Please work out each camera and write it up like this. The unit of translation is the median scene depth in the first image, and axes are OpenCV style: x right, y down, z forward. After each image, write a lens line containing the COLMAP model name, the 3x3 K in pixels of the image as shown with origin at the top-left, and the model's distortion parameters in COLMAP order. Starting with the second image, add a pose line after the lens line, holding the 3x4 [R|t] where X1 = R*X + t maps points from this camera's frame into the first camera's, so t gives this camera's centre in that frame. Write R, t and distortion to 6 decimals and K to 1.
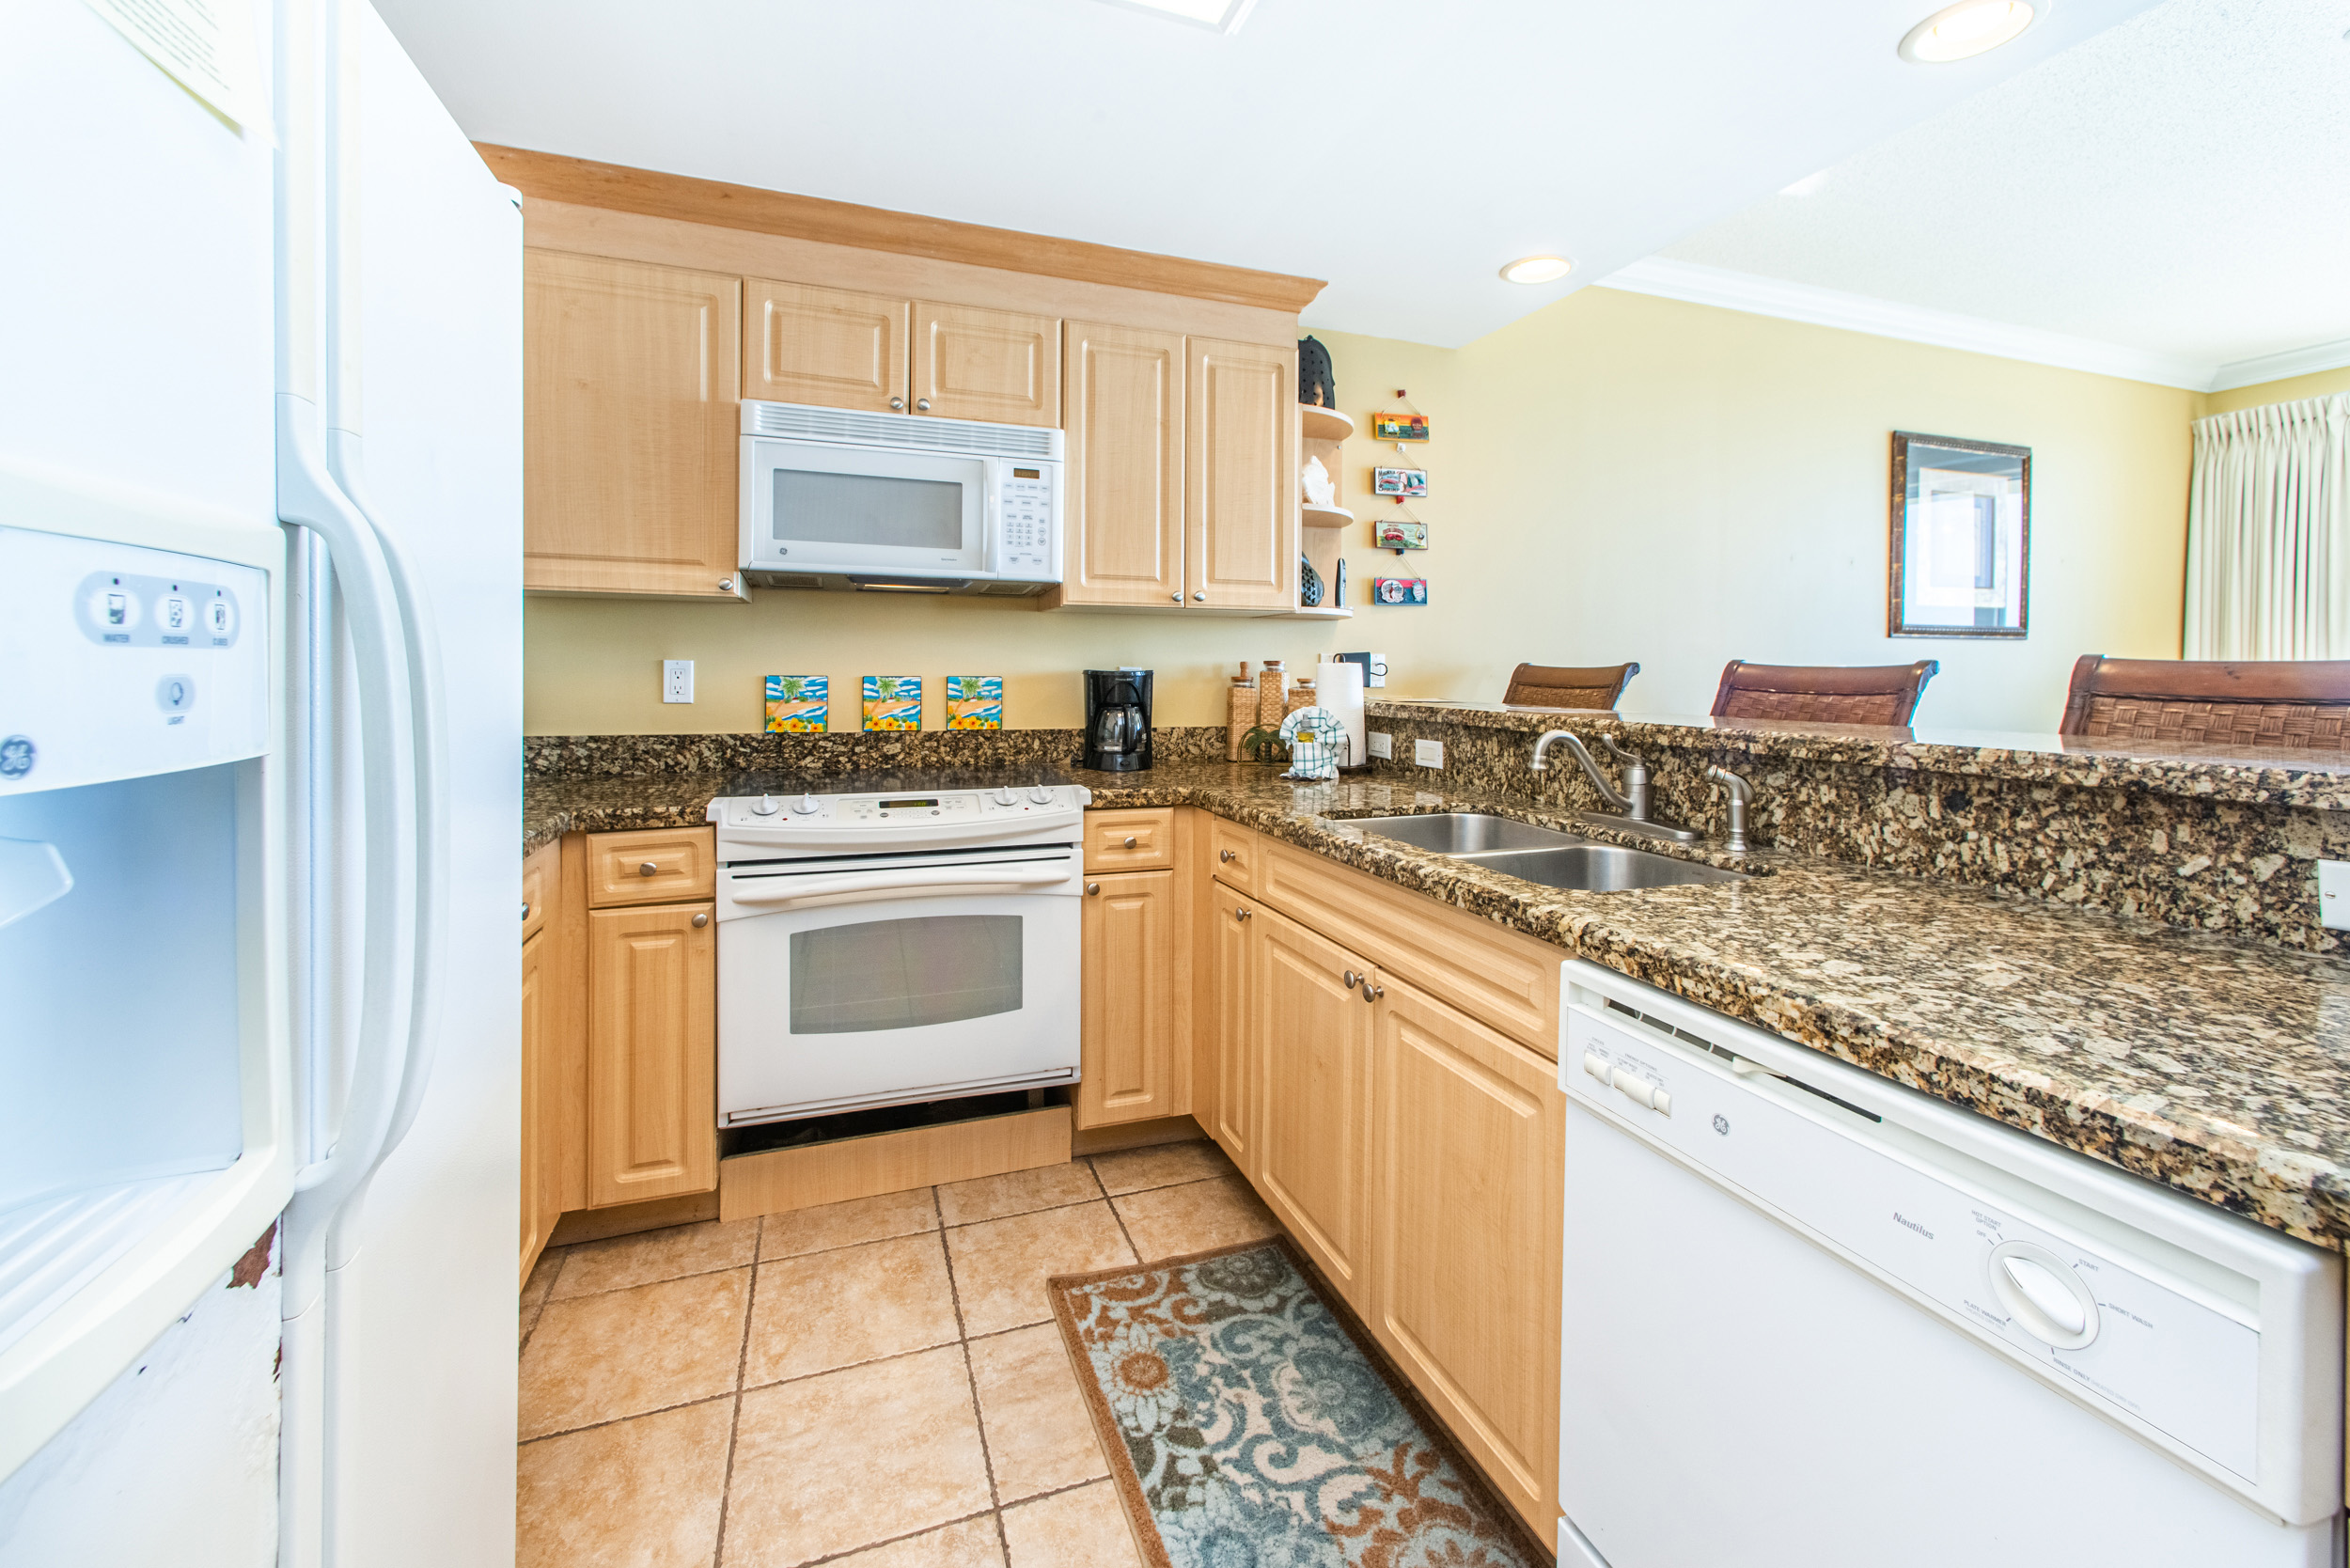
lens RADIAL K [[976.9, 0, 1189.0], [0, 976.9, 665.3], [0, 0, 1]] dist [0.010697, -0.000052]
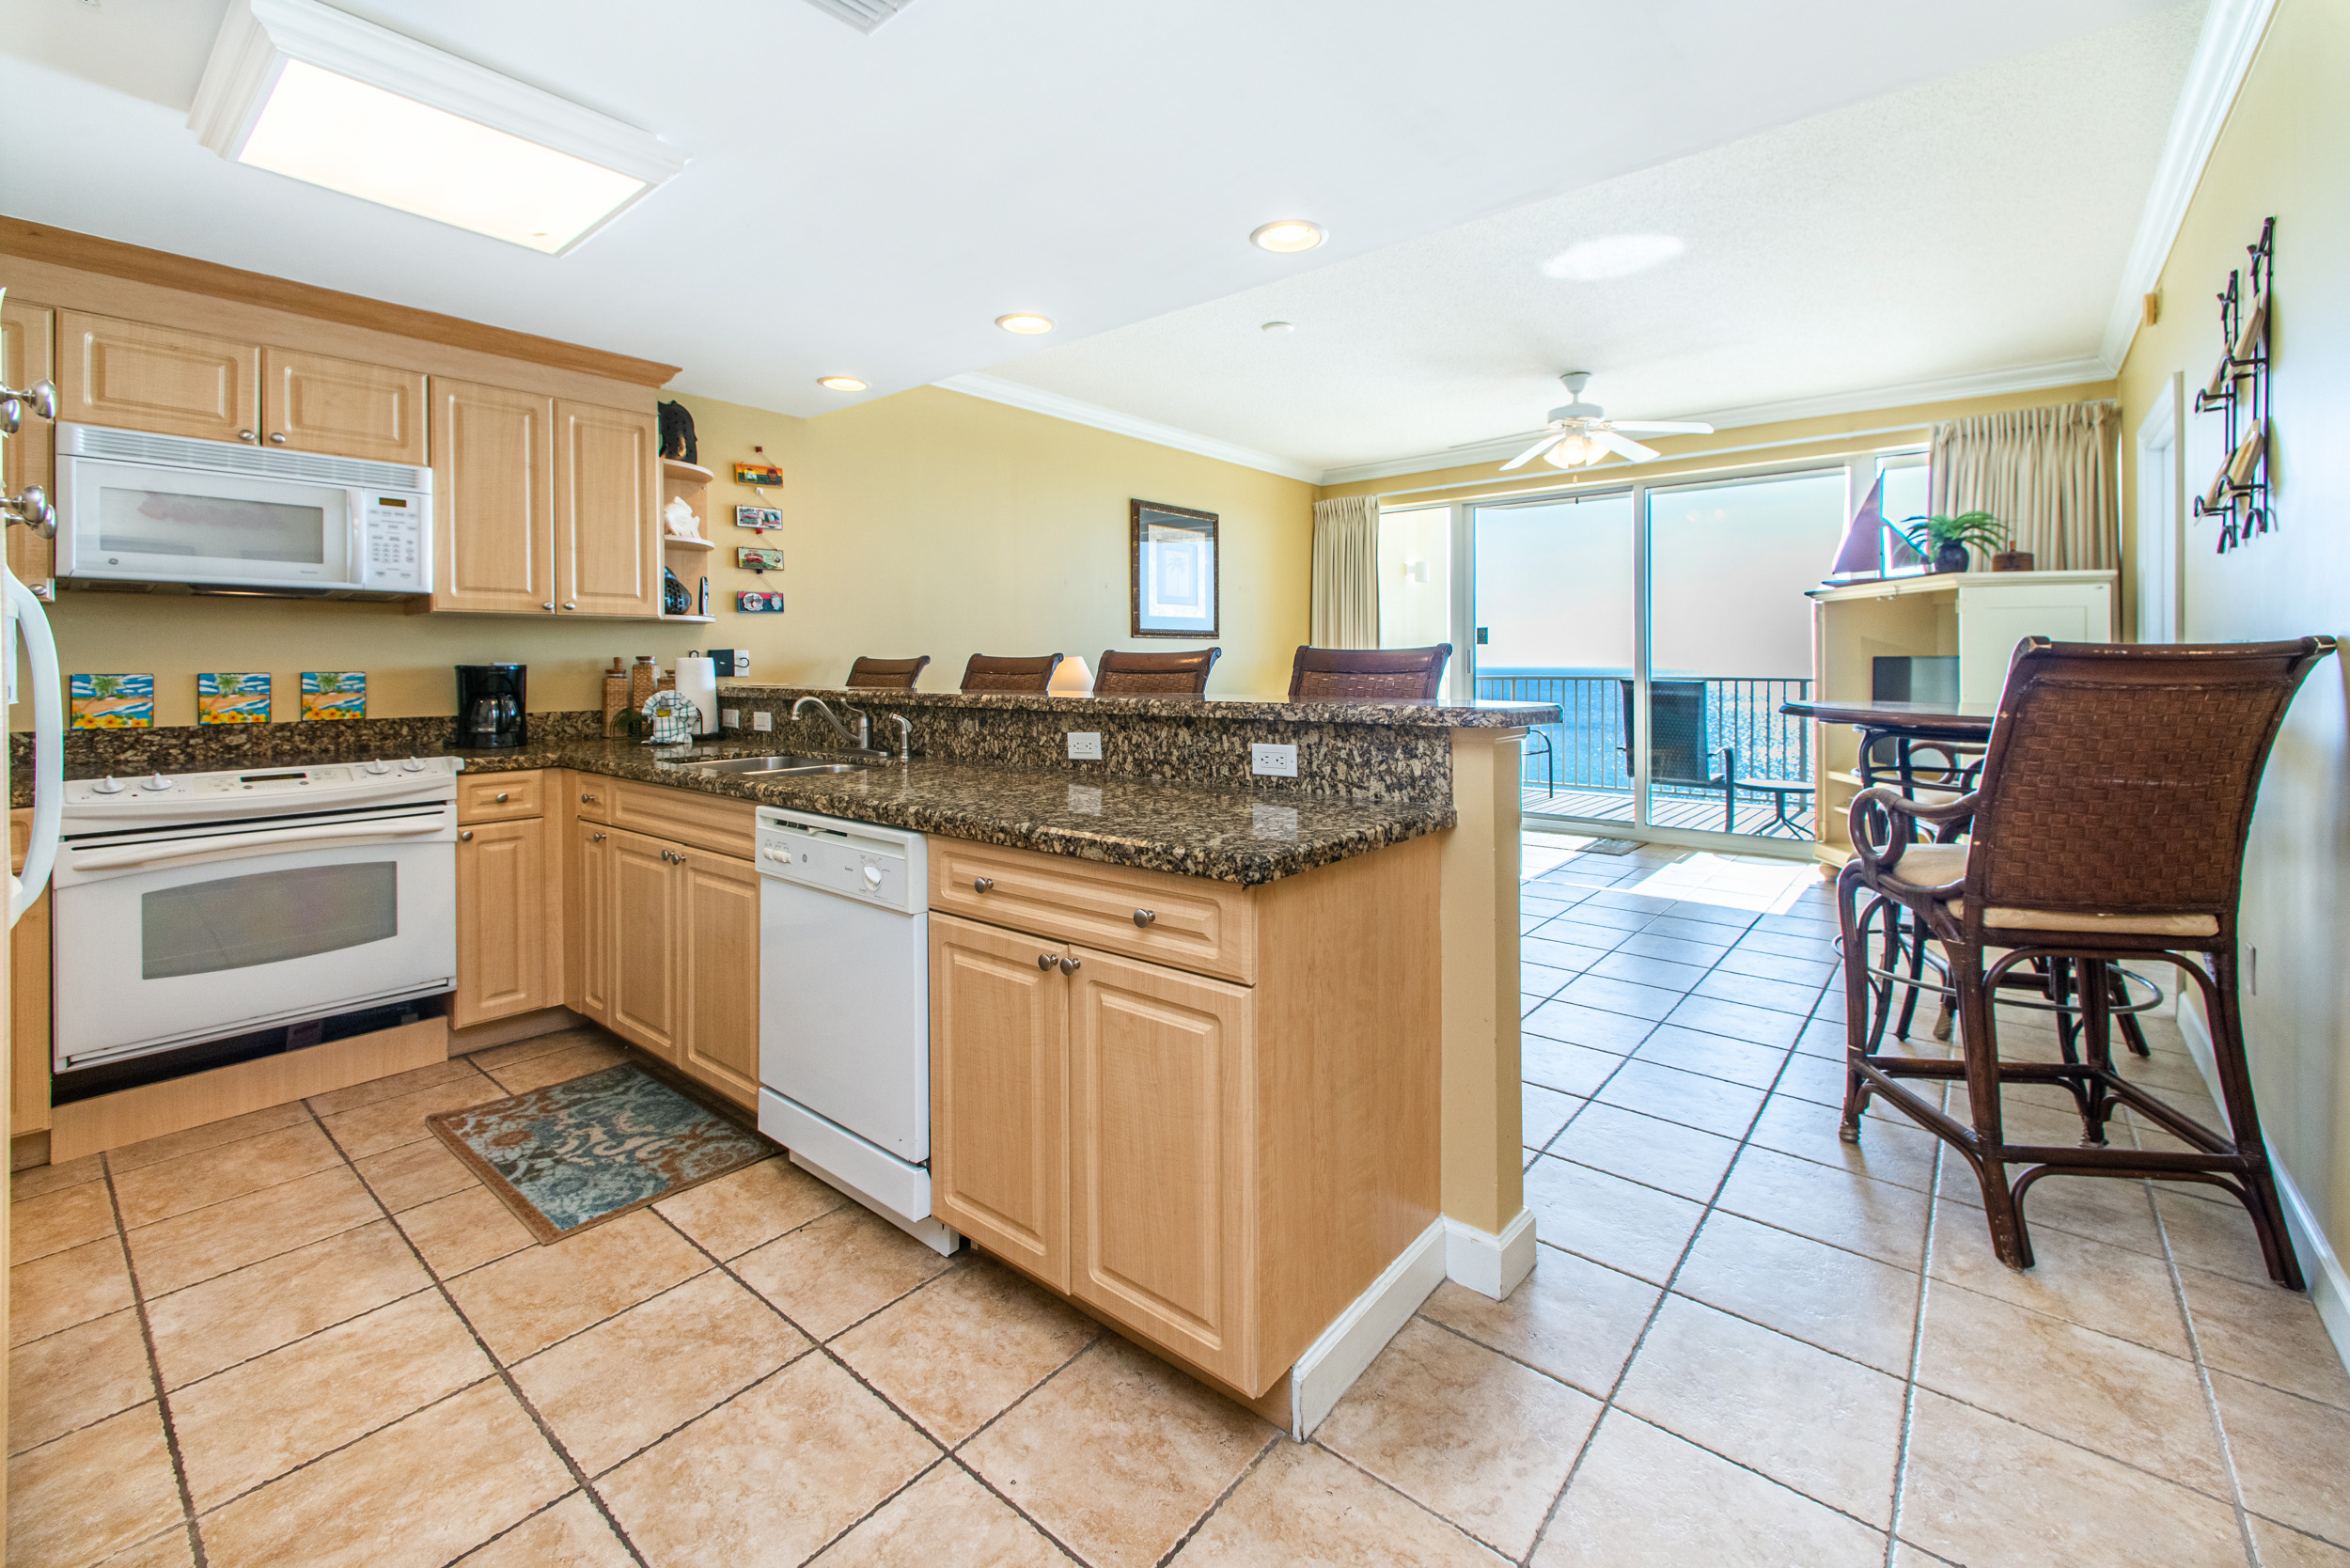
lens RADIAL K [[976.9, 0, 1189.0], [0, 976.9, 665.3], [0, 0, 1]] dist [0.010697, -0.000052]
pose [[0.861807, -0.012459, 0.507083, 0.063253], [0.008947, 0.999916, 0.009363, 0.001766], [-0.507157, -0.003532, 0.861846, -0.554218]]
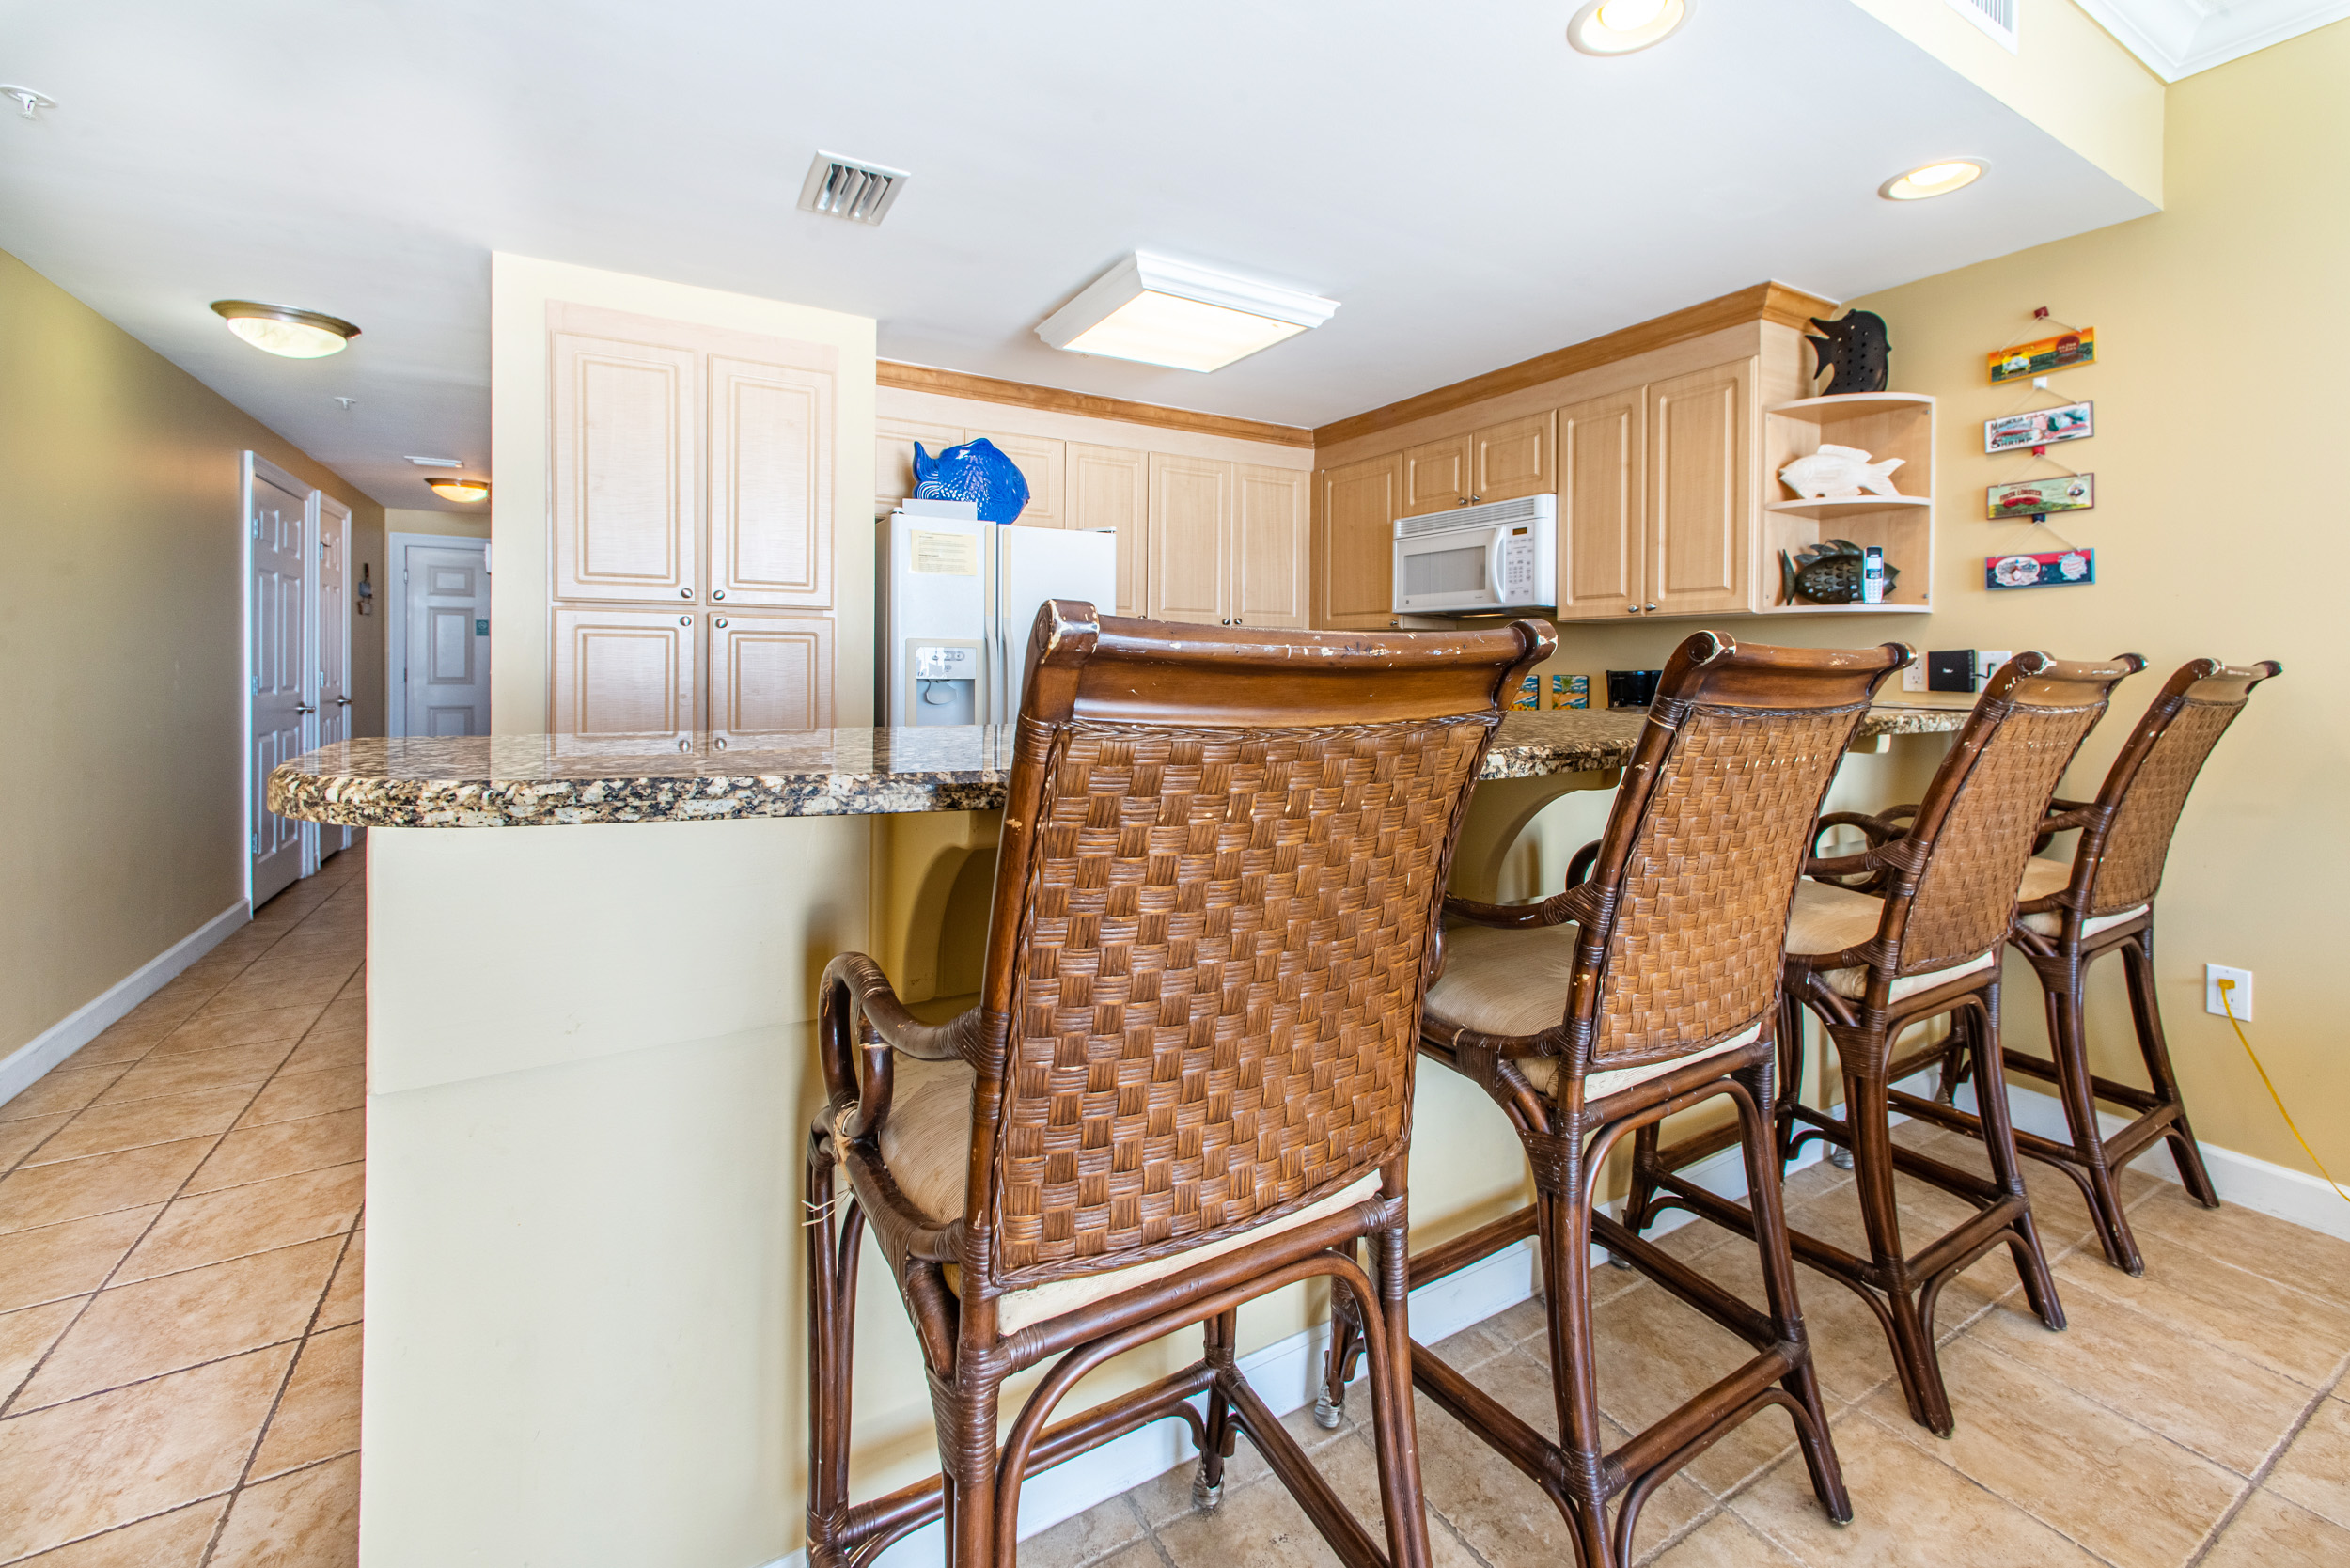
lens RADIAL K [[976.9, 0, 1189.0], [0, 976.9, 665.3], [0, 0, 1]] dist [0.010697, -0.000052]
pose [[0.189849, -0.004841, -0.981801, 1.156389], [-0.000264, 0.999988, -0.004982, 0.005738], [0.981813, 0.001205, 0.189845, 0.261863]]
